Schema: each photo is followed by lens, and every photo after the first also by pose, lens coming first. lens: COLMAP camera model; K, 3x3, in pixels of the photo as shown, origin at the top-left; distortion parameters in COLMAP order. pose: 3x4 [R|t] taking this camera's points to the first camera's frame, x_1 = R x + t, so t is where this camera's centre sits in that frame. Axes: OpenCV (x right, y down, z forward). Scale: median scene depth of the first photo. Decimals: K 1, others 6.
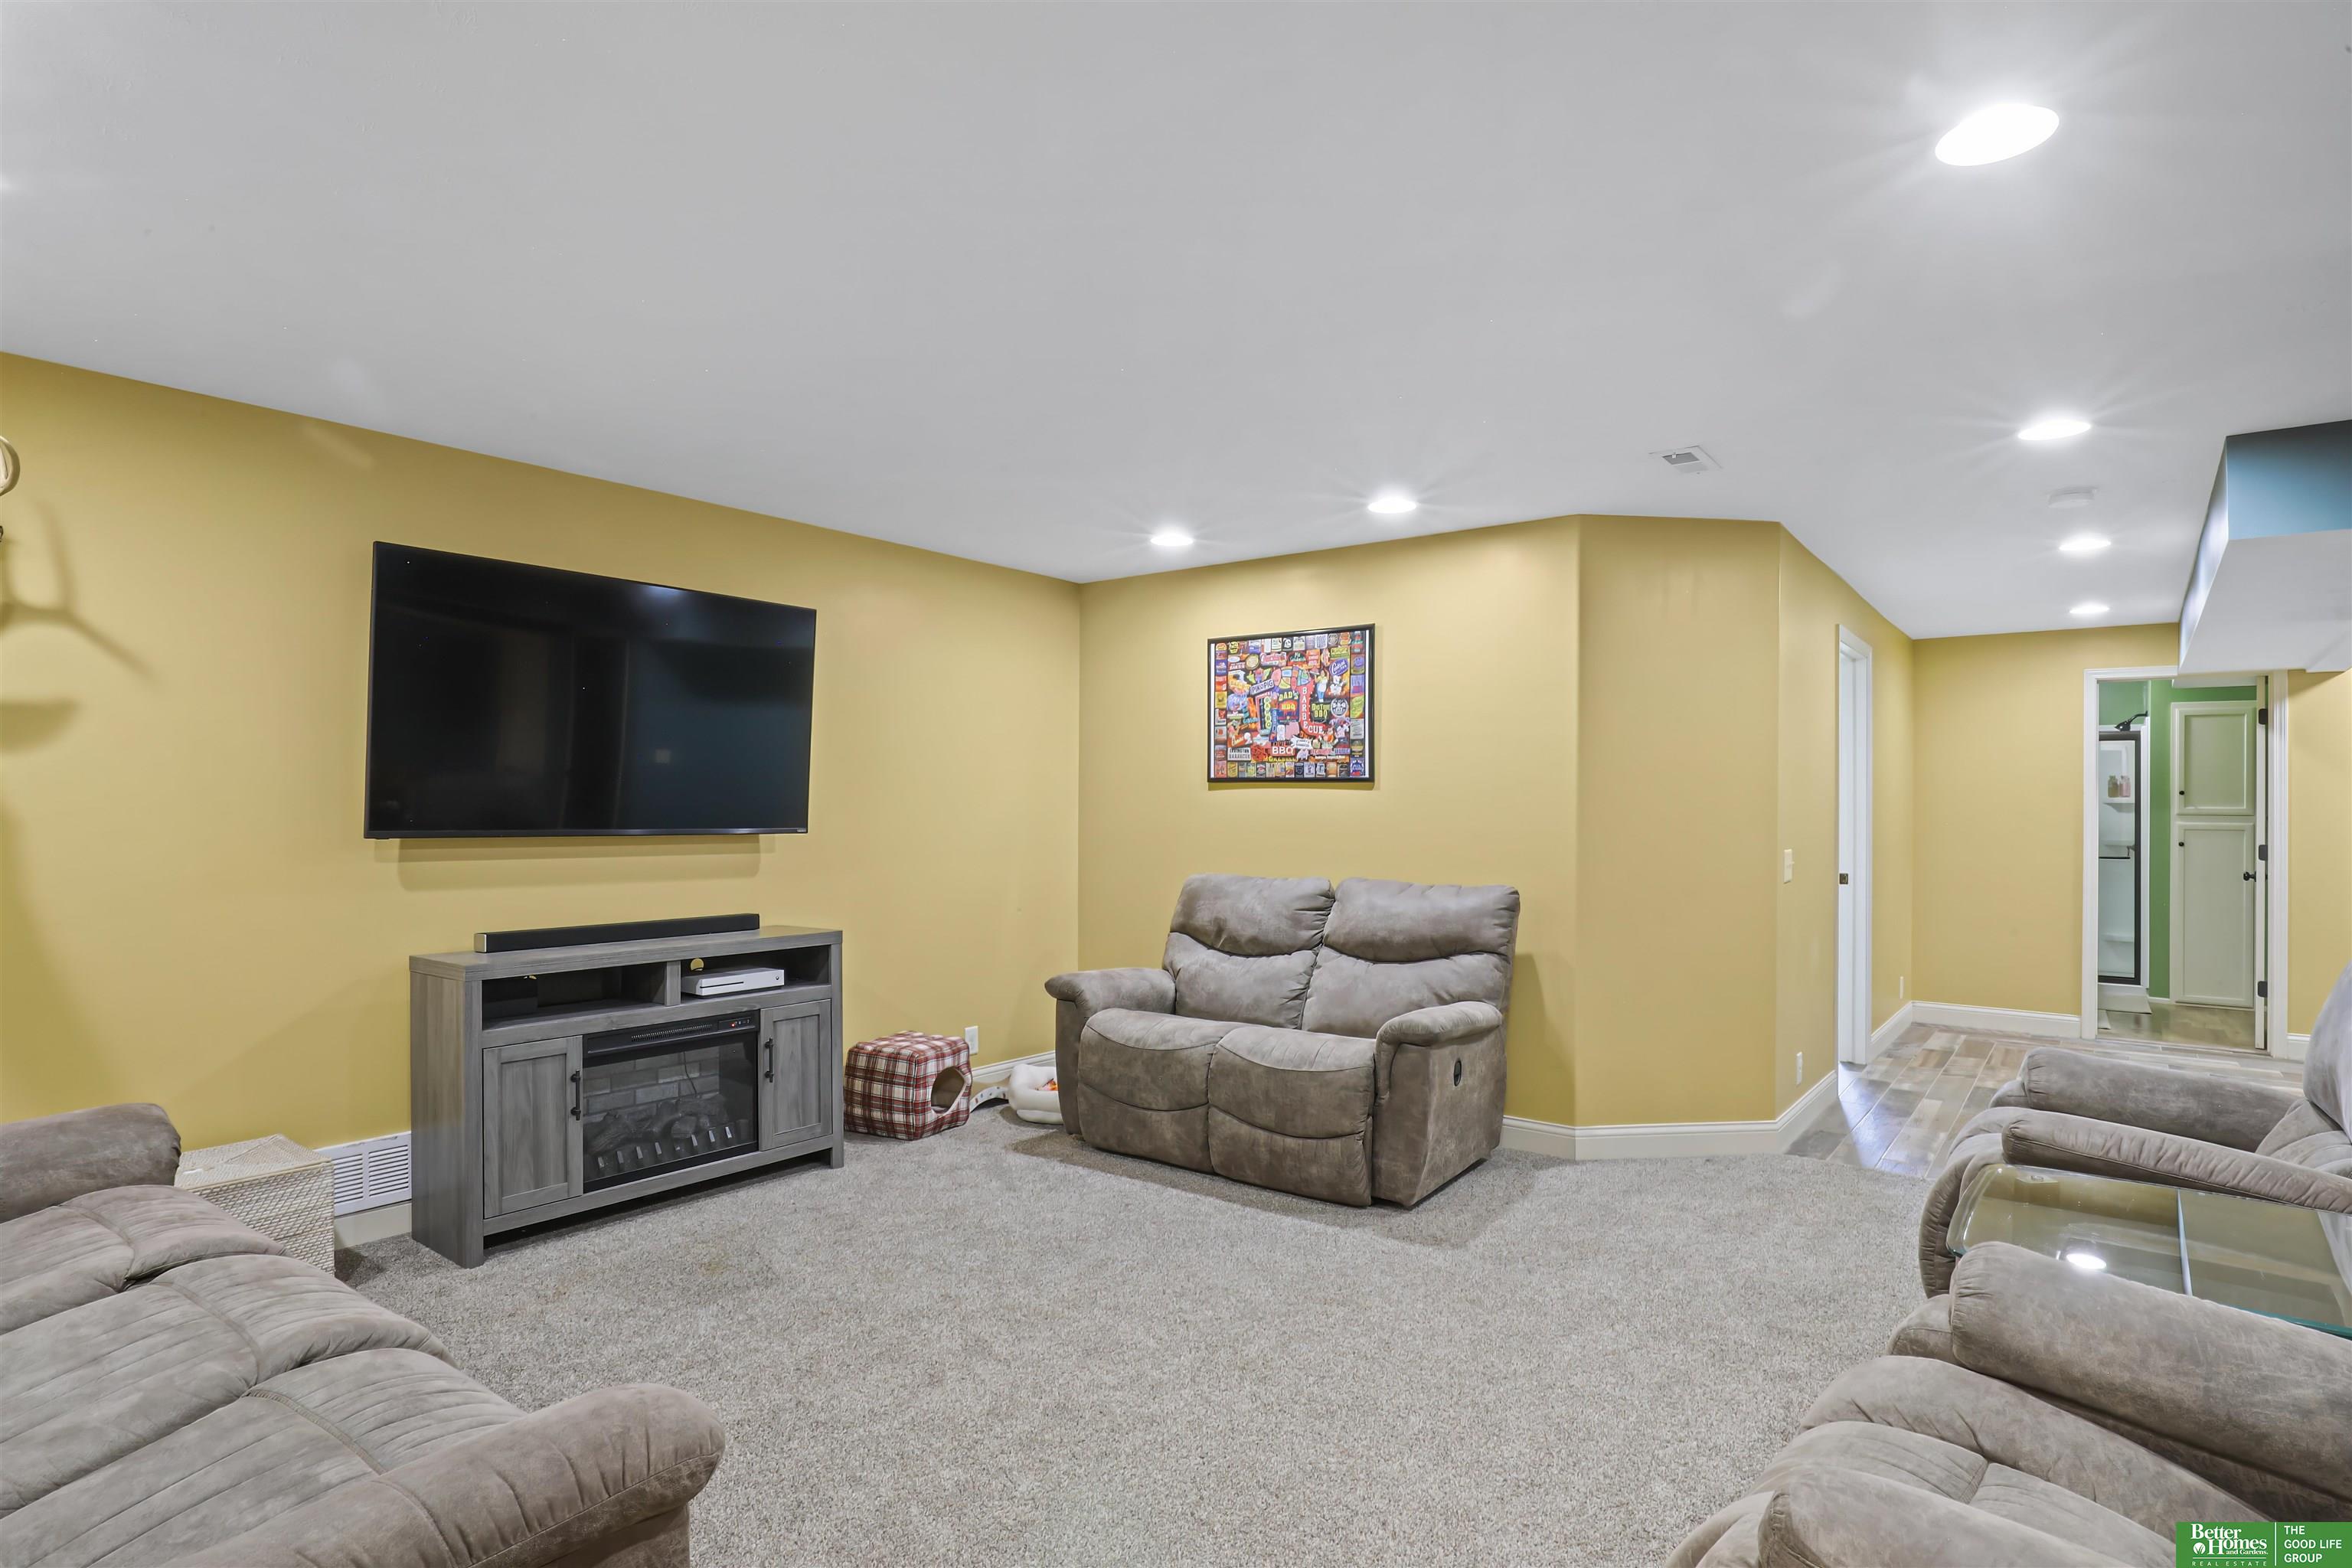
lens RADIAL K [[1258.7, 0, 1182.6], [0, 1258.7, 799.5], [0, 0, 1]] dist [-0.004556, 0.001245]
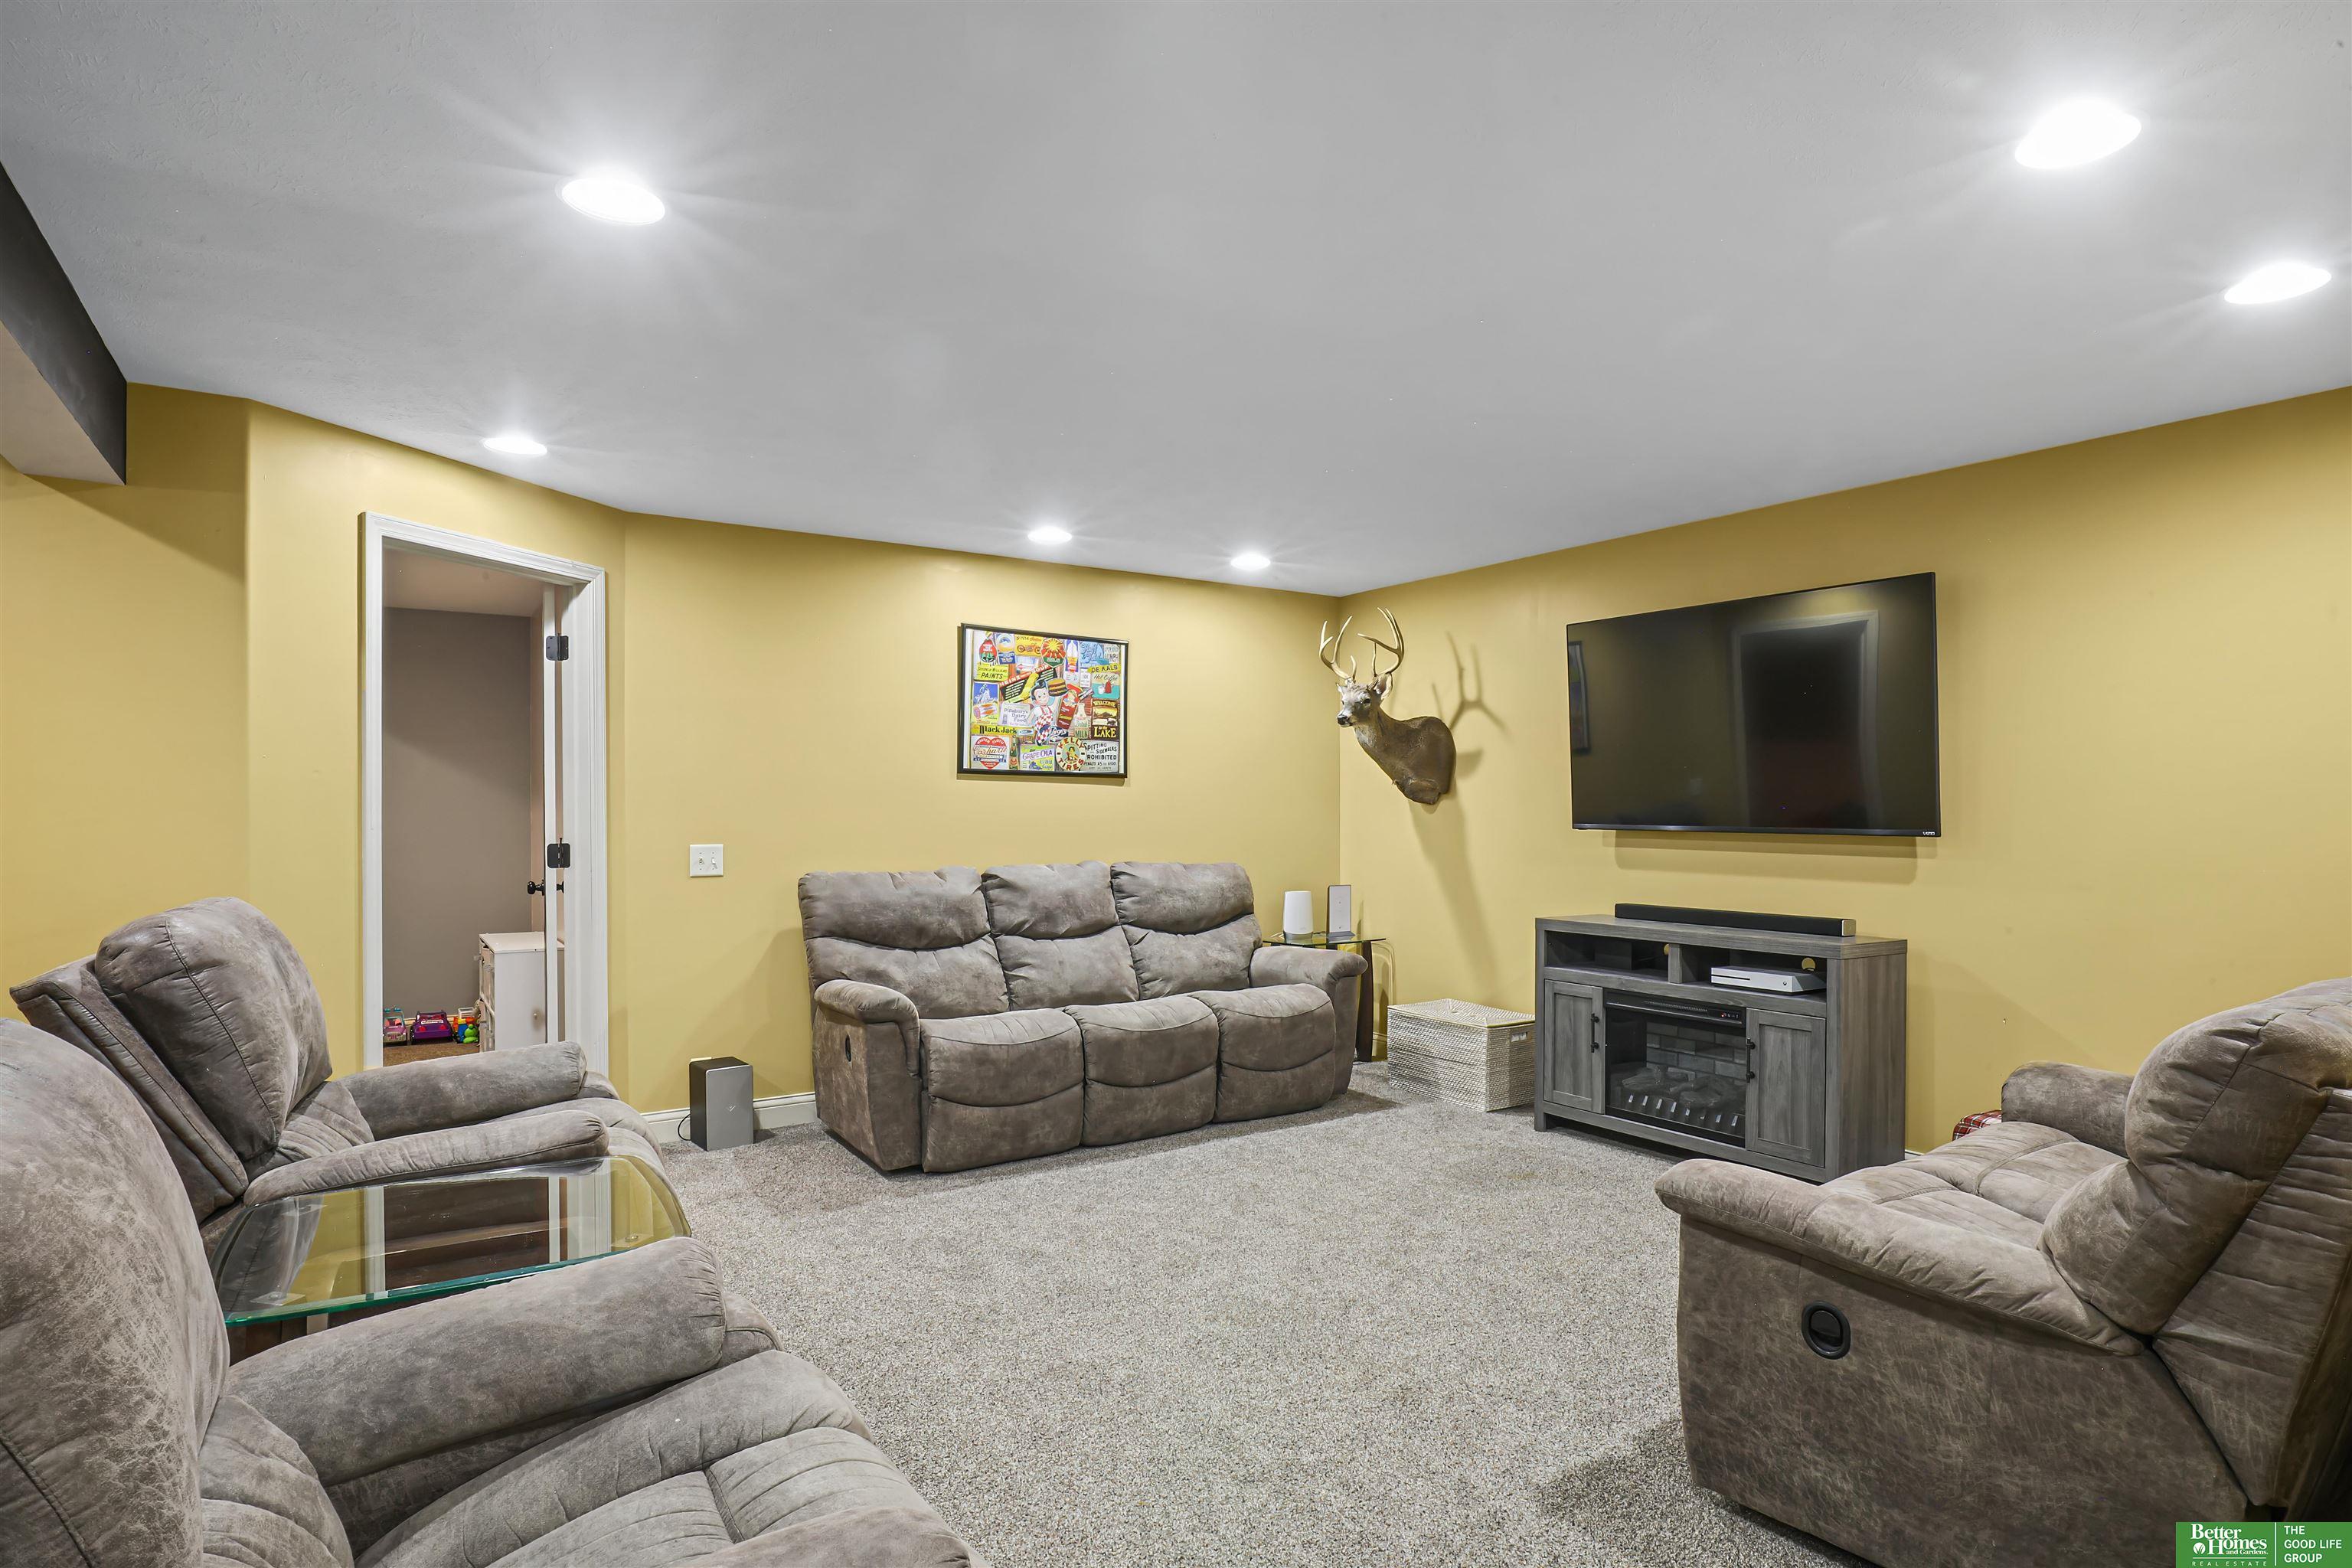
lens RADIAL K [[1323.0, 0, 1188.8], [0, 1323.0, 801.3], [0, 0, 1]] dist [-0.001808, -0.000179]
pose [[-0.351832, -0.008132, -0.936028, 0.873051], [0.006615, 0.999916, -0.011173, 0.012553], [0.936040, -0.010122, -0.351749, 1.037006]]
